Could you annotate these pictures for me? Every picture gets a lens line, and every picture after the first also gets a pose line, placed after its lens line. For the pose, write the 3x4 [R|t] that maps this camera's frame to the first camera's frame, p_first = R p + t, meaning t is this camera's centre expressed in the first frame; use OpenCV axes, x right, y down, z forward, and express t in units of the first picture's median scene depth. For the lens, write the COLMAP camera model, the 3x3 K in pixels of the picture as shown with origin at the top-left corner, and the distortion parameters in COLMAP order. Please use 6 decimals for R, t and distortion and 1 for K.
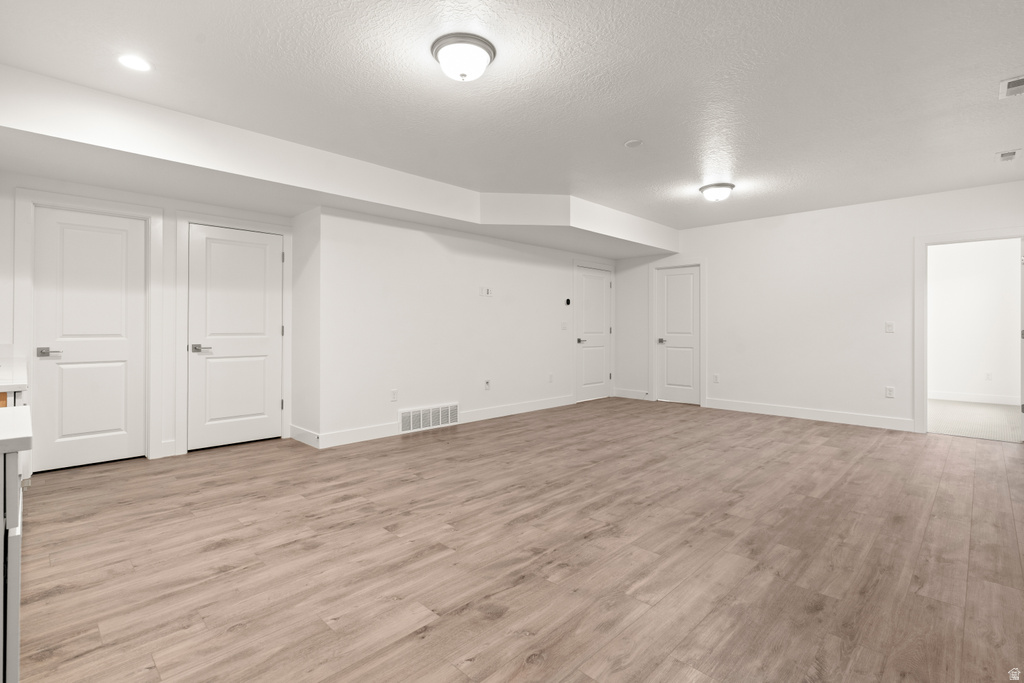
lens RADIAL K [[492.6, 0, 502.6], [0, 492.6, 332.1], [0, 0, 1]] dist [-0.005470, -0.001047]
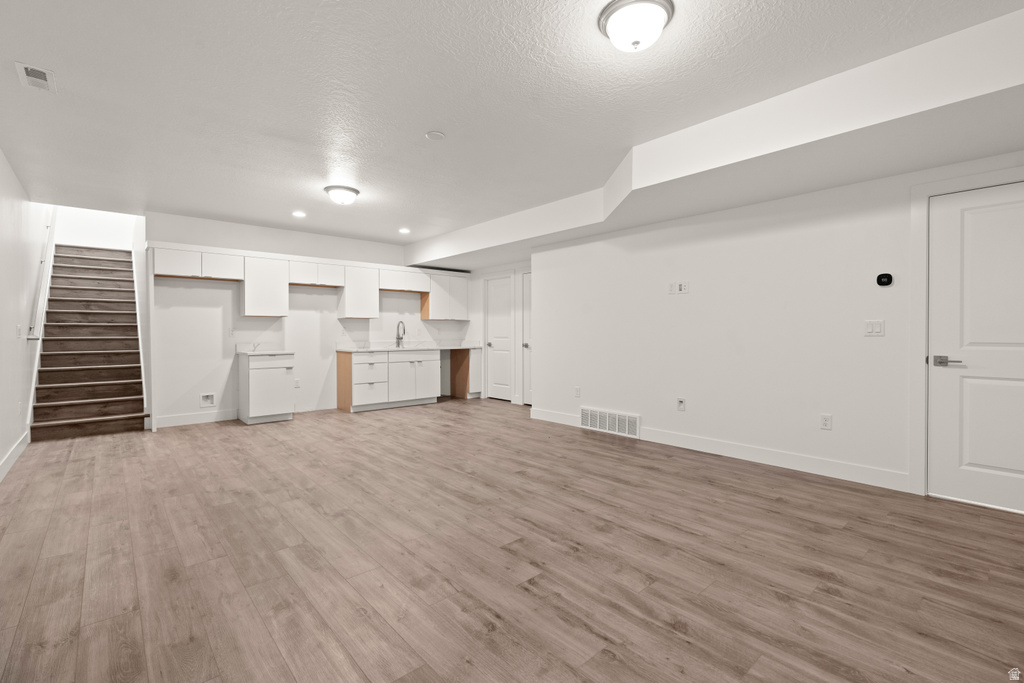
lens RADIAL K [[458.0, 0, 504.4], [0, 458.0, 337.8], [0, 0, 1]] dist [-0.002347, -0.000371]
pose [[-0.078707, 0.006387, -0.996877, 1.362858], [-0.003720, 0.999971, 0.006700, -0.007764], [0.996891, 0.004236, -0.078681, 1.447103]]
